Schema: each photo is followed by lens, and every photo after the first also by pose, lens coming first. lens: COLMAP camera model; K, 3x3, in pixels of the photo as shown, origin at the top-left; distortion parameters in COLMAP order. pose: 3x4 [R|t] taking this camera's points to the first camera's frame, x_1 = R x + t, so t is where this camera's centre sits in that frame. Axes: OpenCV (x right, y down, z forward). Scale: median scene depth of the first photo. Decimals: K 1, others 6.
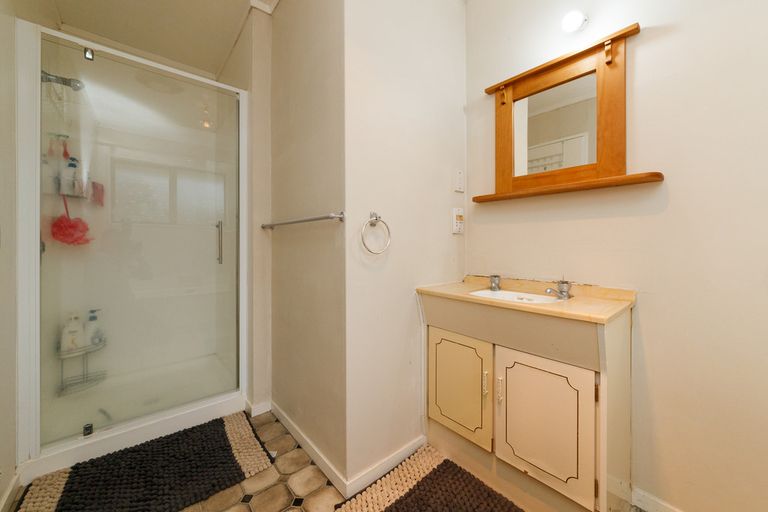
lens RADIAL K [[289.1, 0, 385.6], [0, 289.1, 248.8], [0, 0, 1]] dist [-0.003388, -0.000157]
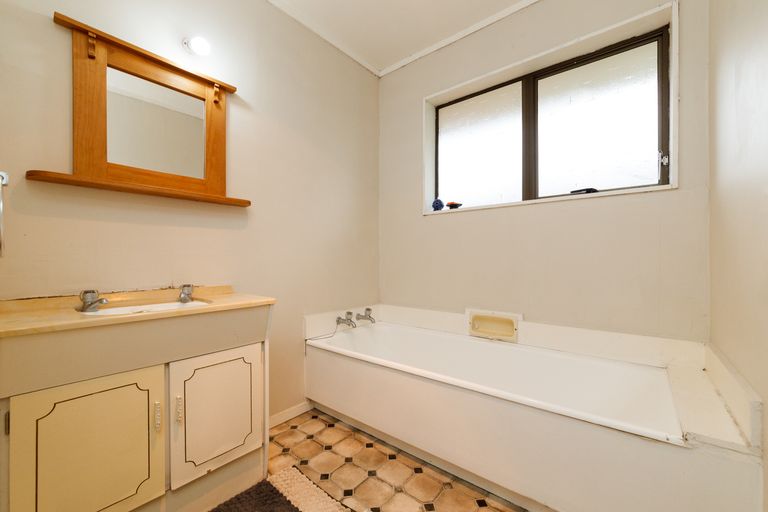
lens RADIAL K [[310.7, 0, 385.7], [0, 310.7, 258.3], [0, 0, 1]] dist [-0.014643, 0.000244]
pose [[-0.160345, -0.000041, 0.987061, -0.612019], [0.010466, 0.999944, 0.001742, 0.023317], [-0.987006, 0.010610, -0.160336, 0.488540]]
